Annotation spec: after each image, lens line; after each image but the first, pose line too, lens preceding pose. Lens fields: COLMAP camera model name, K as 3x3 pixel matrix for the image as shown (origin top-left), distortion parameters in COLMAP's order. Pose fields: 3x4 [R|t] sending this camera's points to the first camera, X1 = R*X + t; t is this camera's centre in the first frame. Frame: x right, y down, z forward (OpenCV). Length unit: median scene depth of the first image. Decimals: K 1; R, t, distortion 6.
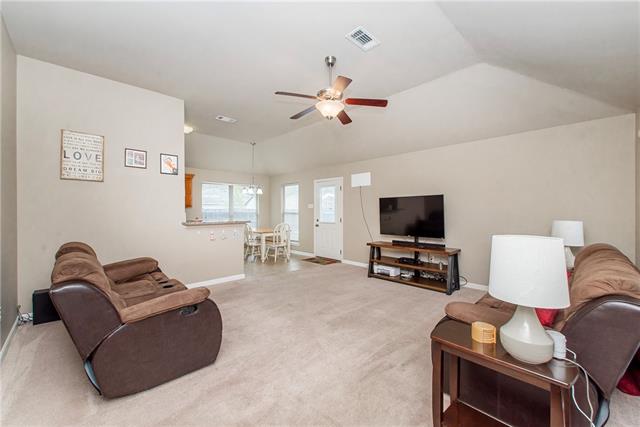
lens RADIAL K [[256.3, 0, 322.9], [0, 256.3, 211.3], [0, 0, 1]] dist [0.000508, 0.000015]
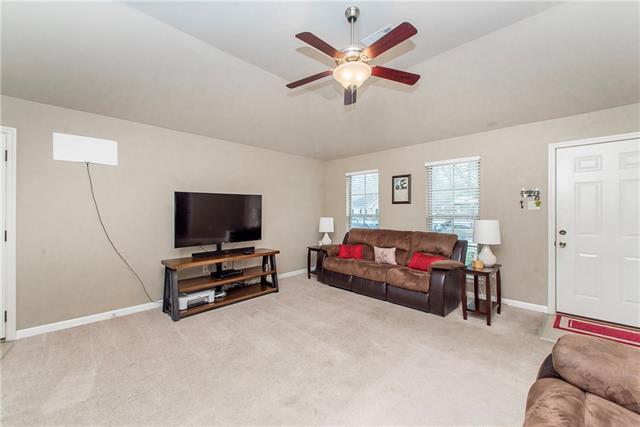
lens RADIAL K [[256.3, 0, 322.9], [0, 256.3, 211.3], [0, 0, 1]] dist [0.000508, 0.000015]
pose [[-0.040504, -0.000357, 0.999179, -0.463644], [0.001749, 0.999998, 0.000428, -0.002104], [-0.999178, 0.001765, -0.040503, 0.712013]]
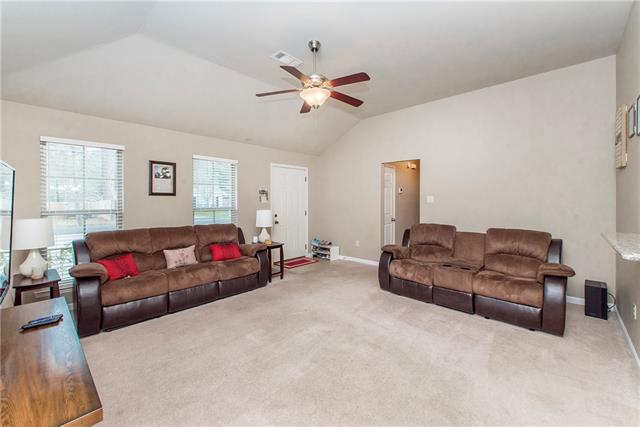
lens RADIAL K [[259.1, 0, 320.8], [0, 259.1, 206.0], [0, 0, 1]] dist [-0.000070, 0.000003]
pose [[-0.997365, 0.010636, -0.071764, 0.052106], [0.009634, 0.999851, 0.014290, -0.004376], [0.071905, 0.013561, -0.997319, 1.229836]]
